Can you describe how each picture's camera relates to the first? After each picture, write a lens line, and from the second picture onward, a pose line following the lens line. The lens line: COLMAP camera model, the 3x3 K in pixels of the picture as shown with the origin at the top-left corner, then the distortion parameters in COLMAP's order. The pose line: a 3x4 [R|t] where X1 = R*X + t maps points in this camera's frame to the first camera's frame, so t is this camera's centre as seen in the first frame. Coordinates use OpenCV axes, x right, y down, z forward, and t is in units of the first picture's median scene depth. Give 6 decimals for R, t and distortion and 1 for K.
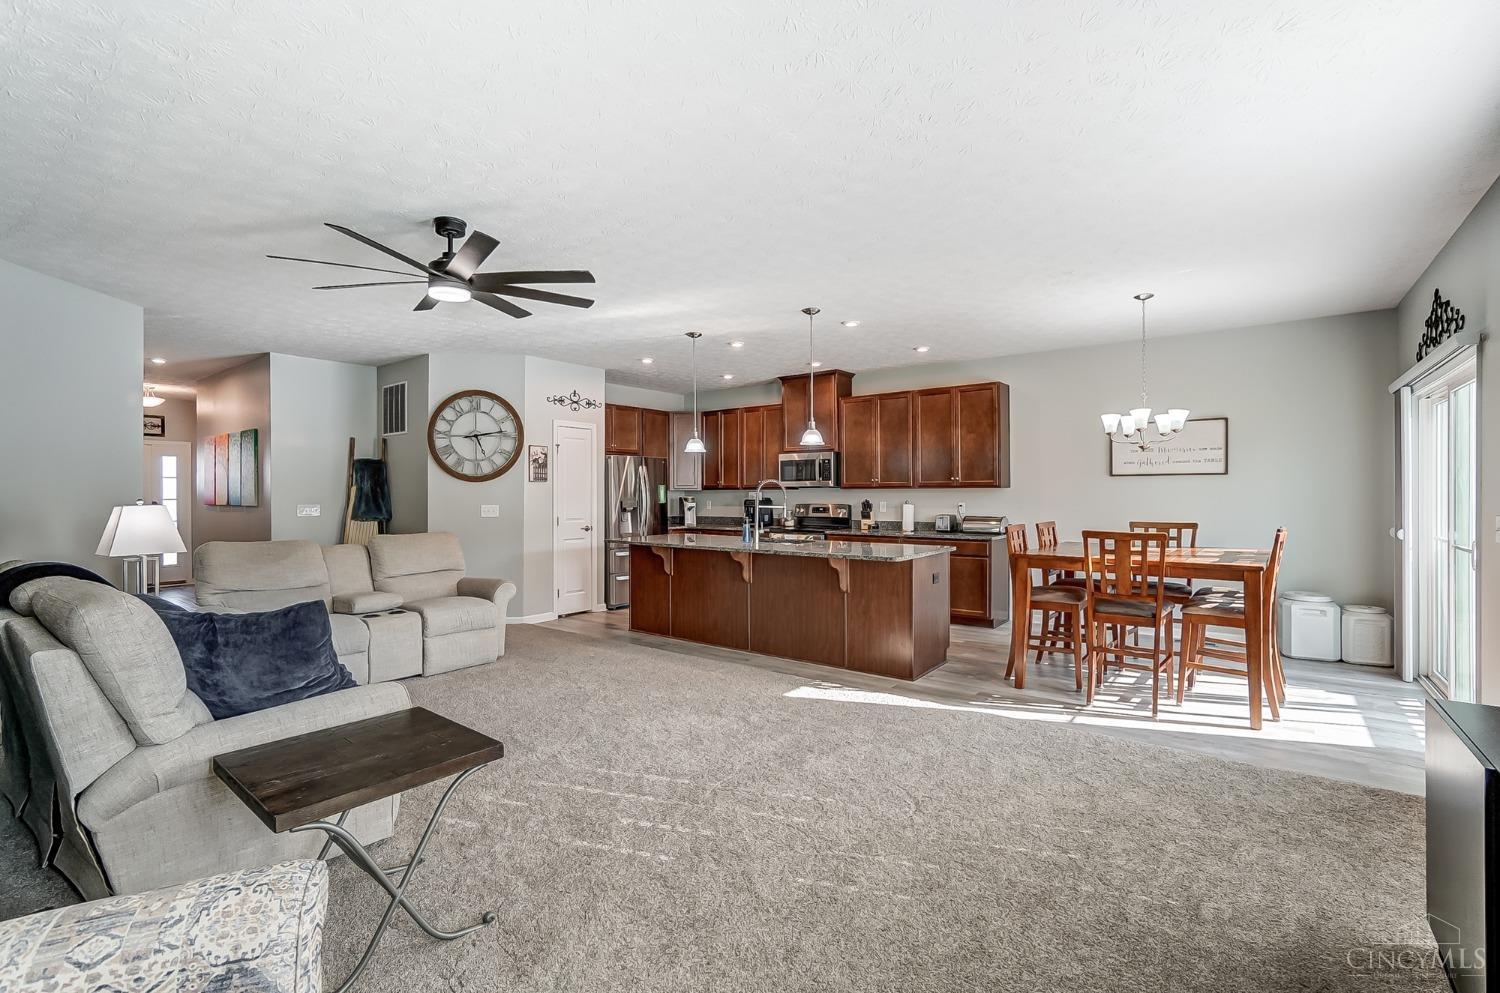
lens RADIAL K [[669.4, 0, 745.2], [0, 669.4, 482.8], [0, 0, 1]] dist [-0.019288, 0.000021]
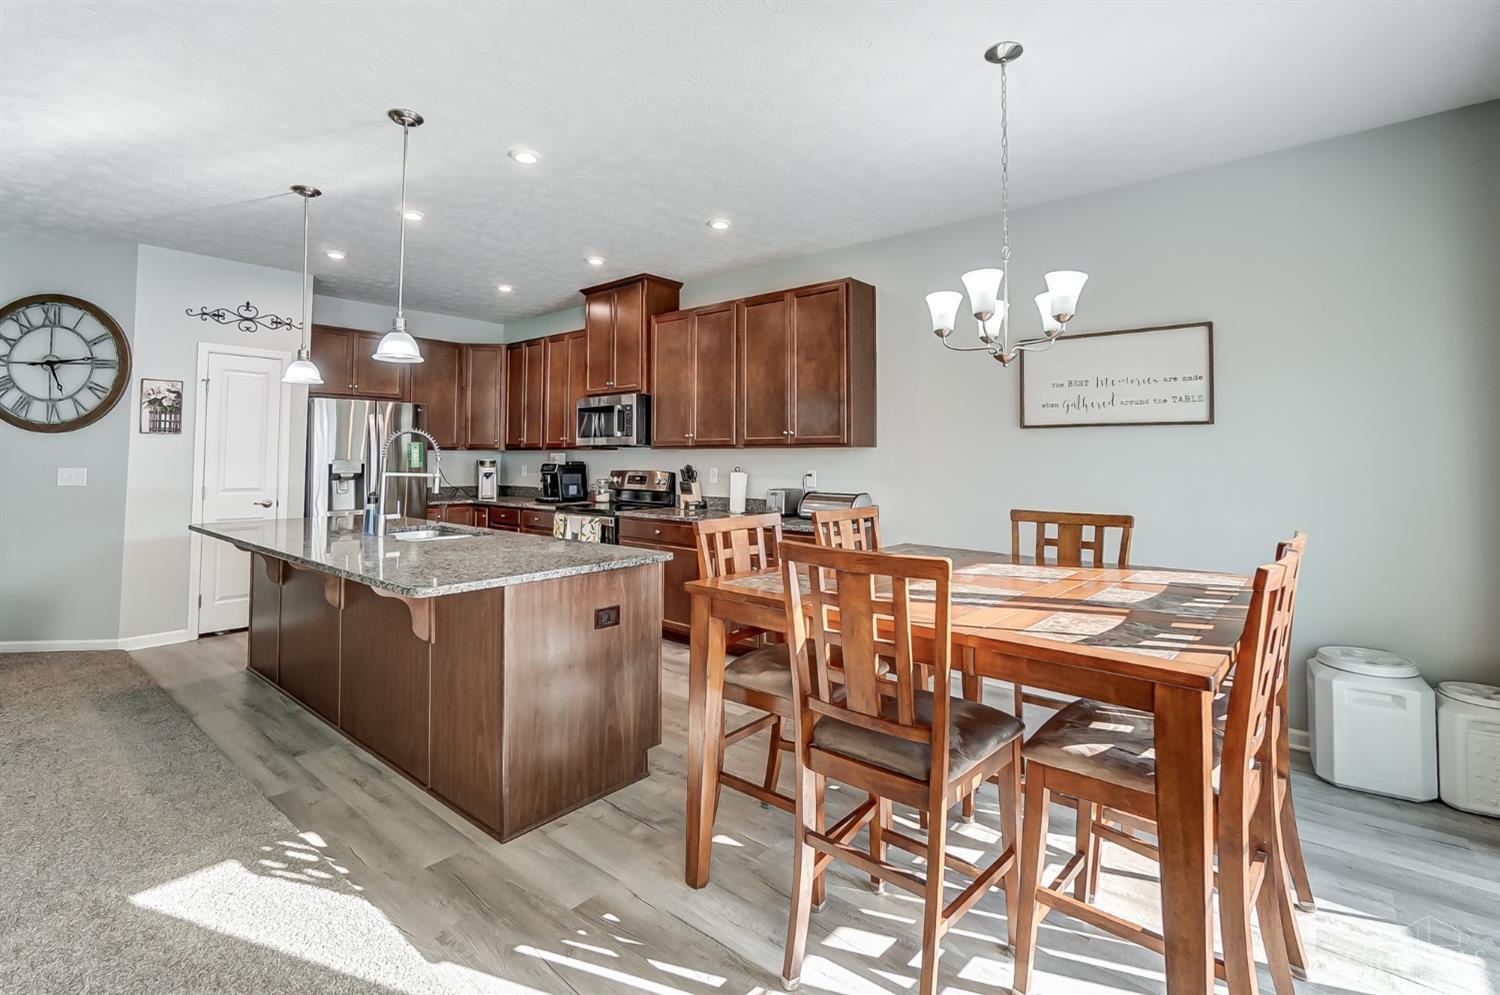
lens RADIAL K [[766.7, 0, 662.9], [0, 766.7, 420.1], [0, 0, 1]] dist [-0.001202, -0.000668]
pose [[0.998923, 0.005628, -0.046066, 0.230745], [-0.007142, 0.999437, -0.032773, 0.006513], [0.045856, 0.033066, 0.998401, 0.263764]]
